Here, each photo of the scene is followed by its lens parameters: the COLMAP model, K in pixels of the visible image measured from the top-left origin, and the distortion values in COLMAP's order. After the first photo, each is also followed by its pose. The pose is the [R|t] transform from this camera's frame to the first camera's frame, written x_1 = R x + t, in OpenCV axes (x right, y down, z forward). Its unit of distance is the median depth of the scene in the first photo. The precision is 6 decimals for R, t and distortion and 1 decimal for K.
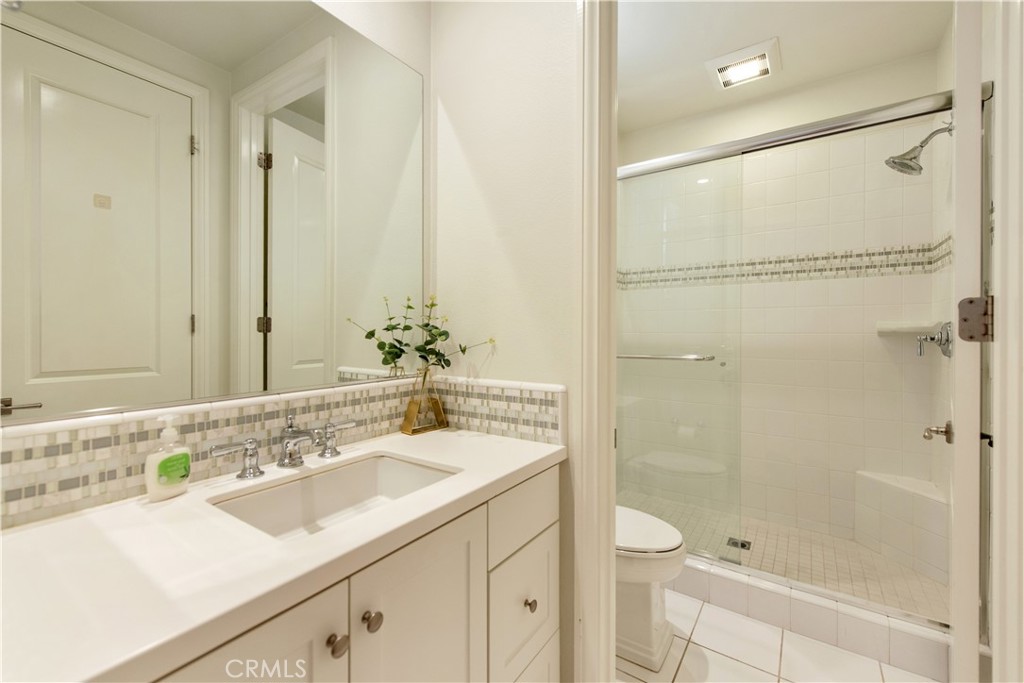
lens RADIAL K [[428.4, 0, 508.8], [0, 428.4, 339.0], [0, 0, 1]] dist [0.000909, 0.000108]
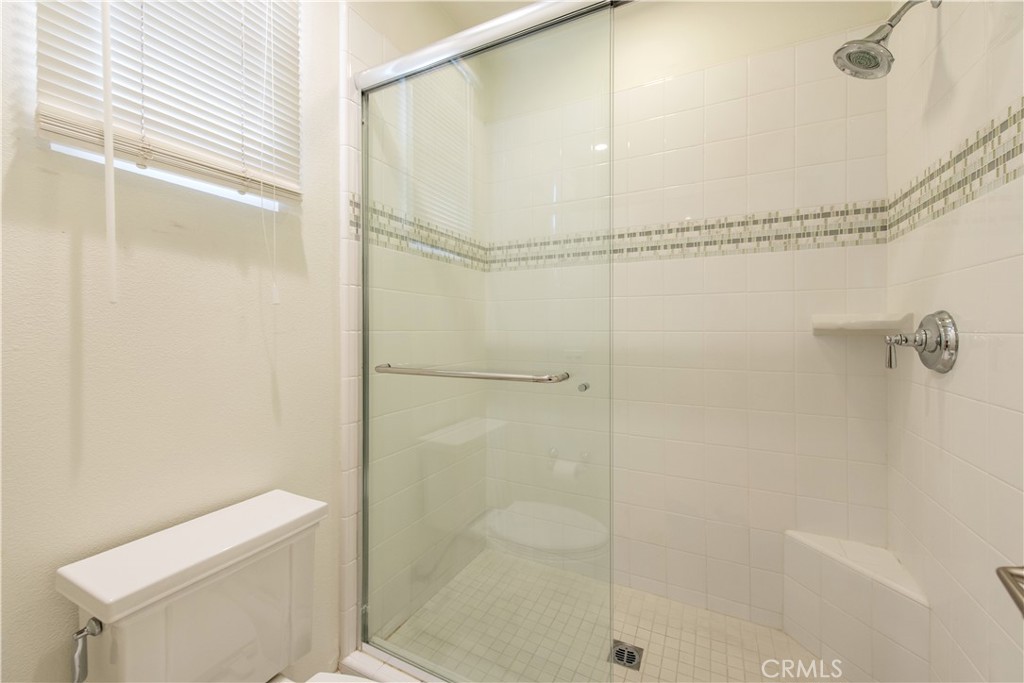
lens RADIAL K [[402.9, 0, 515.7], [0, 402.9, 334.5], [0, 0, 1]] dist [0.004024, -0.000906]
pose [[0.988821, -0.002883, 0.149080, 0.276047], [0.003387, 0.999989, -0.003123, -0.007294], [-0.149069, 0.003593, 0.988820, 0.407144]]
